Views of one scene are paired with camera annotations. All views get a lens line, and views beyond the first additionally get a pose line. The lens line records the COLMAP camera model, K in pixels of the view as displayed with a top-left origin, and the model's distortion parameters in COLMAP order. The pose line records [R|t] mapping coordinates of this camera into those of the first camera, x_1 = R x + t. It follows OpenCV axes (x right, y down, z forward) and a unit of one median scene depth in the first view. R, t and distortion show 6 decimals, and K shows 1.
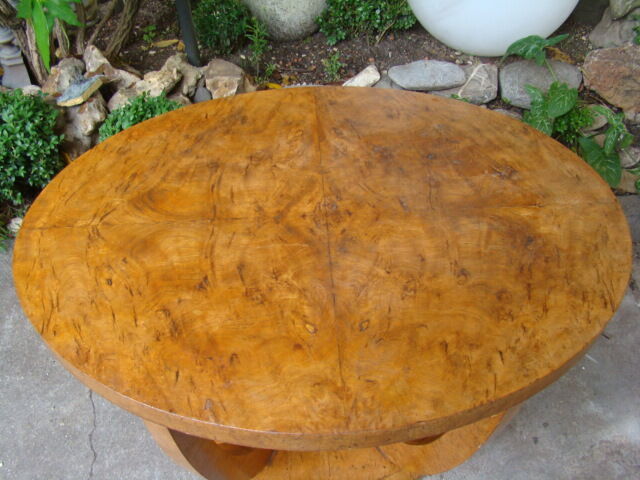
lens RADIAL K [[595.0, 0, 317.1], [0, 595.0, 244.1], [0, 0, 1]] dist [-0.137155, 0.000000]
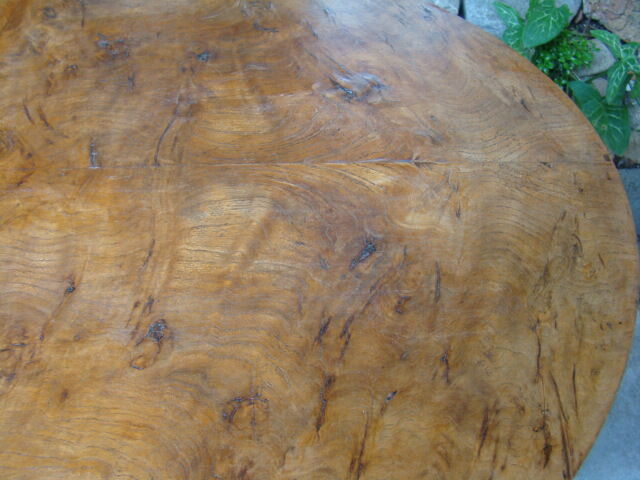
lens RADIAL K [[595.0, 0, 309.2], [0, 595.0, 237.1], [0, 0, 1]] dist [-0.137155, 0.000000]
pose [[0.999080, 0.035753, -0.023690, 0.330089], [-0.034827, 0.998656, 0.038394, -0.027455], [0.025031, -0.037534, 0.998982, 0.600455]]
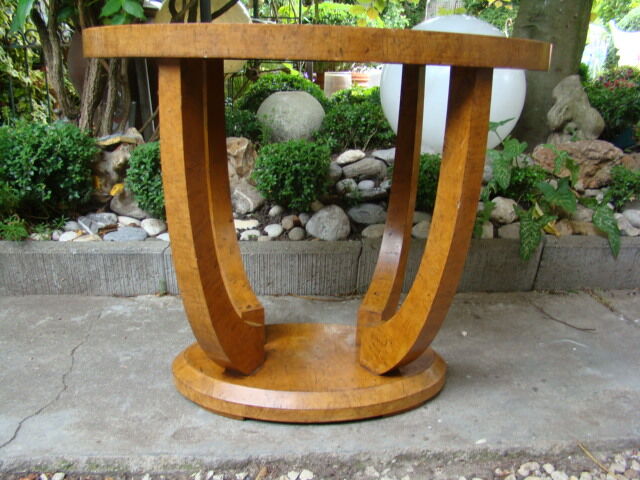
lens RADIAL K [[595.0, 0, 321.2], [0, 595.0, 246.5], [0, 0, 1]] dist [-0.137155, 0.000000]
pose [[0.999490, 0.030021, 0.010885, 0.018671], [-0.019941, 0.852994, -0.521540, 1.086624], [-0.024942, 0.521057, 0.853158, 0.120608]]
